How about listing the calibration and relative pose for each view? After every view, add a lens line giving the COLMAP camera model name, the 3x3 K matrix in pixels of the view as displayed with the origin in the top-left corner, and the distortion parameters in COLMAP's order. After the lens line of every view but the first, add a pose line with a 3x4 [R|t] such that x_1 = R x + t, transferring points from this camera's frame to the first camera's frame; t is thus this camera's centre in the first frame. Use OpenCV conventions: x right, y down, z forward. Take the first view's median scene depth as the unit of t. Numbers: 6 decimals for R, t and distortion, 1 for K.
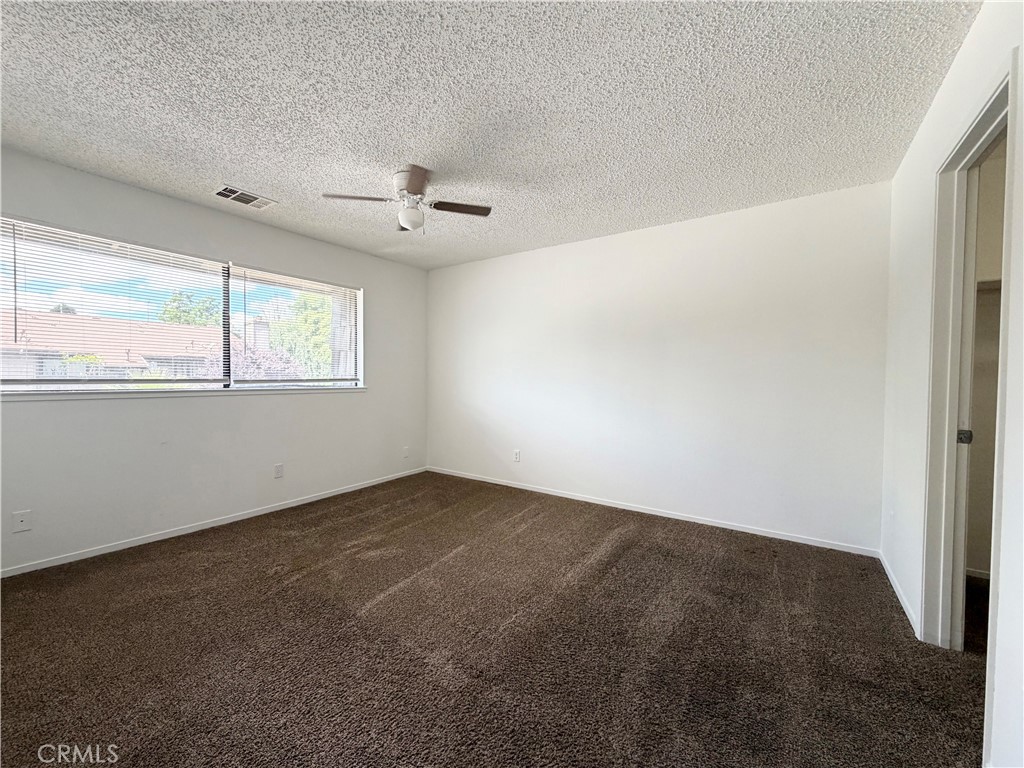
lens RADIAL K [[407.1, 0, 507.9], [0, 407.1, 386.3], [0, 0, 1]] dist [-0.000977, -0.000150]
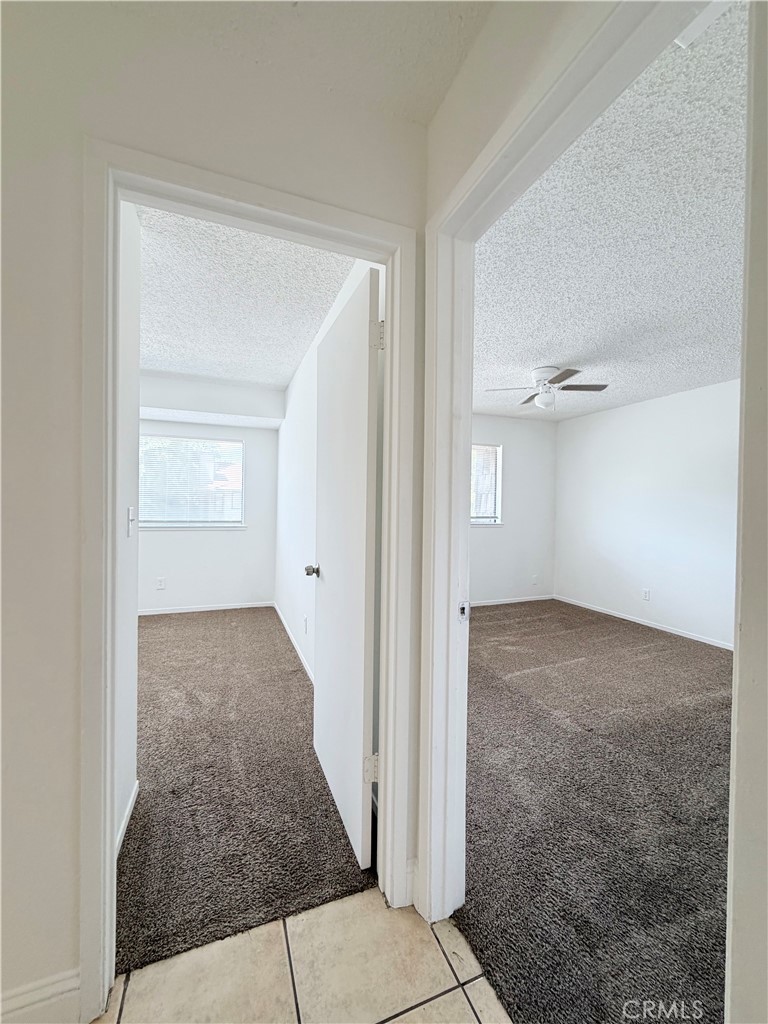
lens RADIAL K [[407.1, 0, 383.0], [0, 407.1, 510.1], [0, 0, 1]] dist [-0.000977, -0.000150]
pose [[0.828058, 0.011968, -0.560515, 0.068524], [-0.023989, 0.999613, -0.014095, -0.018718], [0.560129, 0.025118, 0.828024, -0.353768]]
